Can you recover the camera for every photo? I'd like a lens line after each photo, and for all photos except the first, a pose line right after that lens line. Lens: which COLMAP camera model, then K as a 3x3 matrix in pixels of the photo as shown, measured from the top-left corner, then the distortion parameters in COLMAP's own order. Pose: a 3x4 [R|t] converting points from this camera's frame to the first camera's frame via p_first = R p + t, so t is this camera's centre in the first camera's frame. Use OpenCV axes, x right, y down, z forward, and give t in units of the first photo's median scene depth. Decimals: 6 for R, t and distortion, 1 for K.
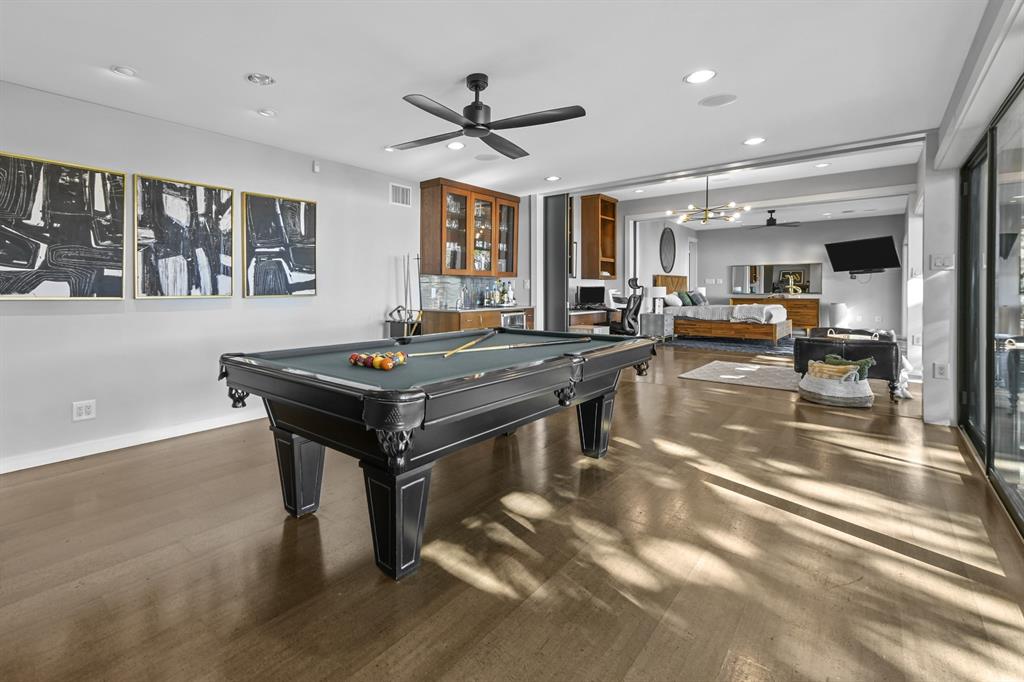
lens RADIAL K [[468.8, 0, 435.4], [0, 468.8, 293.2], [0, 0, 1]] dist [0.023596, 0.000409]
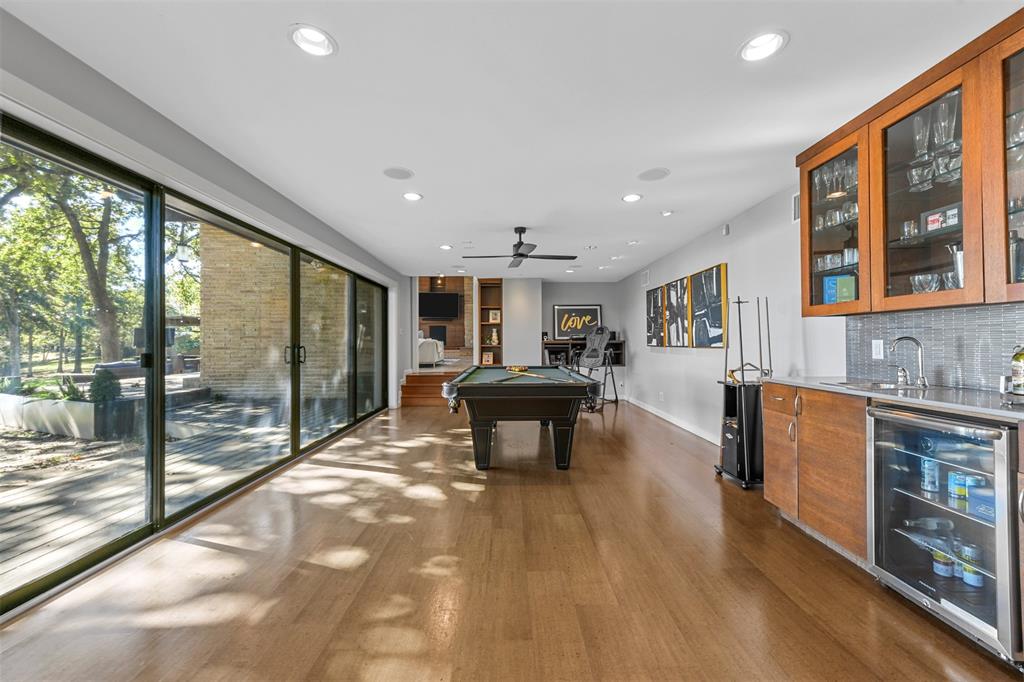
lens RADIAL K [[397.7, 0, 512.2], [0, 397.7, 340.1], [0, 0, 1]] dist [0.015535, 0.000106]
pose [[-0.731205, -0.001181, -0.682157, 0.325516], [-0.002589, 0.999996, 0.001044, -0.005511], [0.682153, 0.002530, -0.731205, 0.586364]]
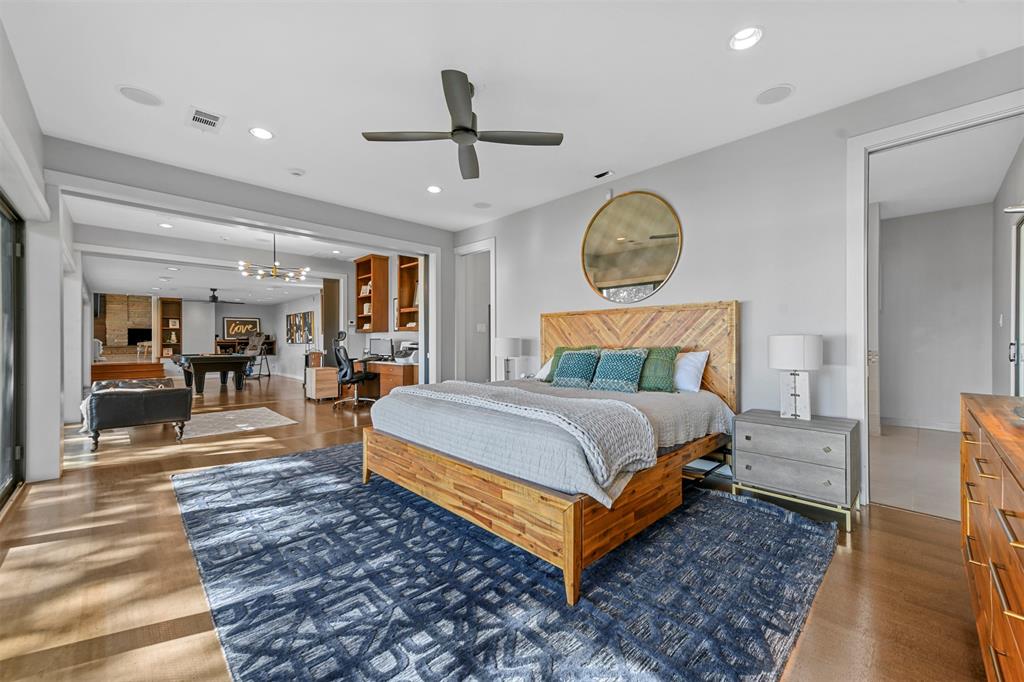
lens RADIAL K [[397.7, 0, 512.0], [0, 397.7, 341.5], [0, 0, 1]] dist [0.015535, 0.000106]
pose [[-0.048373, 0.001346, -0.998828, 0.917222], [-0.007921, 0.999967, 0.001732, -0.009061], [0.998798, 0.007995, -0.048361, 1.012616]]
